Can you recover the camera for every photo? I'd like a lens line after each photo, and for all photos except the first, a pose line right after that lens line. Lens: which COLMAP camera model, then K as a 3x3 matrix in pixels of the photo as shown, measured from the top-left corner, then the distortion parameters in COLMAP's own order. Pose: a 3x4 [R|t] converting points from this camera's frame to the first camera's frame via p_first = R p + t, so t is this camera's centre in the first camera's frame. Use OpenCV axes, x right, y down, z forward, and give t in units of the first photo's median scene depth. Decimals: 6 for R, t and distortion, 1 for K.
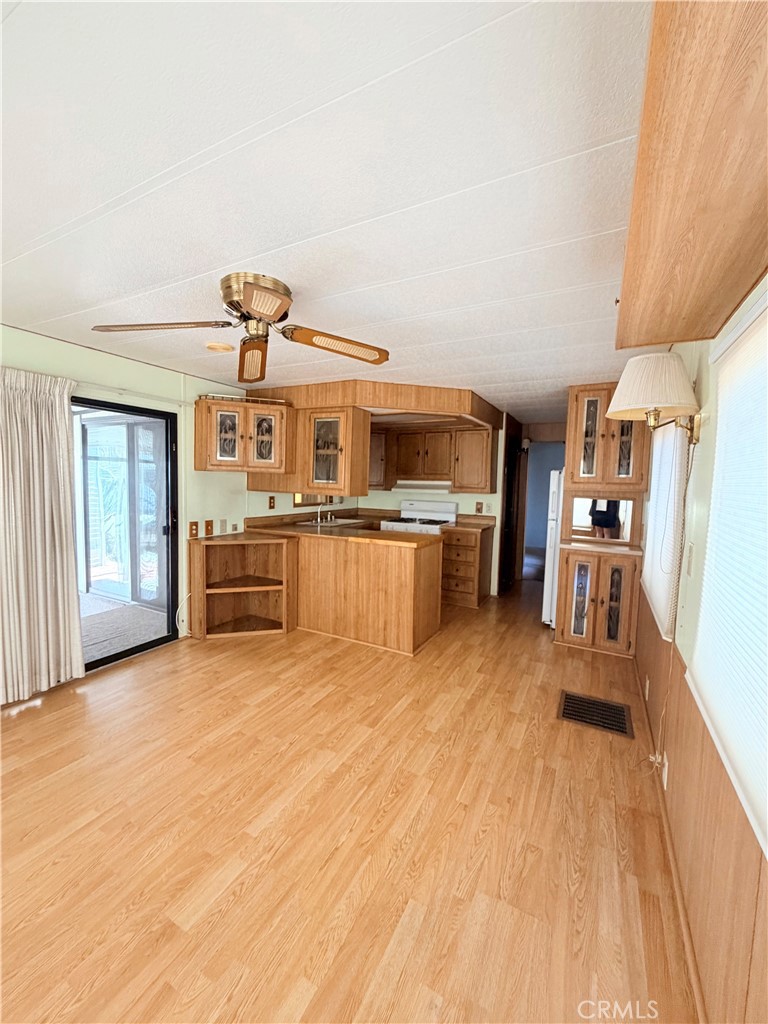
lens RADIAL K [[410.3, 0, 384.2], [0, 410.3, 509.4], [0, 0, 1]] dist [0.000654, -0.000057]
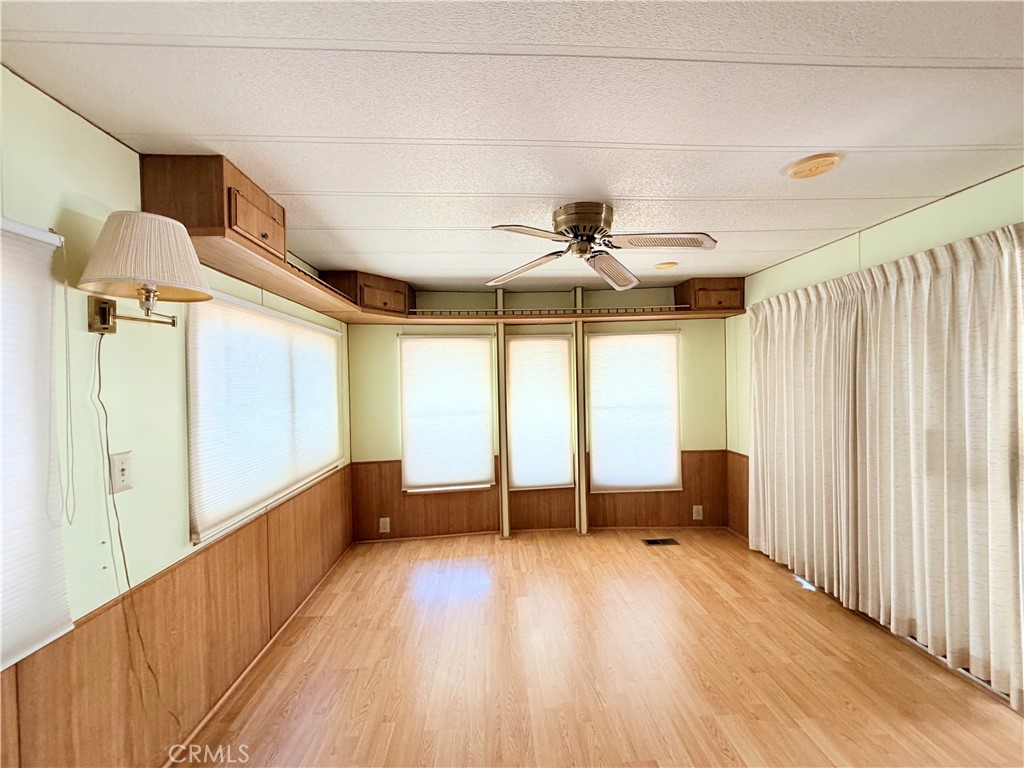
lens RADIAL K [[410.3, 0, 508.9], [0, 410.3, 385.4], [0, 0, 1]] dist [0.000654, -0.000057]
pose [[-0.862848, -0.002918, -0.505456, 0.218251], [-0.038810, 0.997414, 0.060494, -0.064016], [0.503972, 0.071814, -0.860729, 0.962819]]
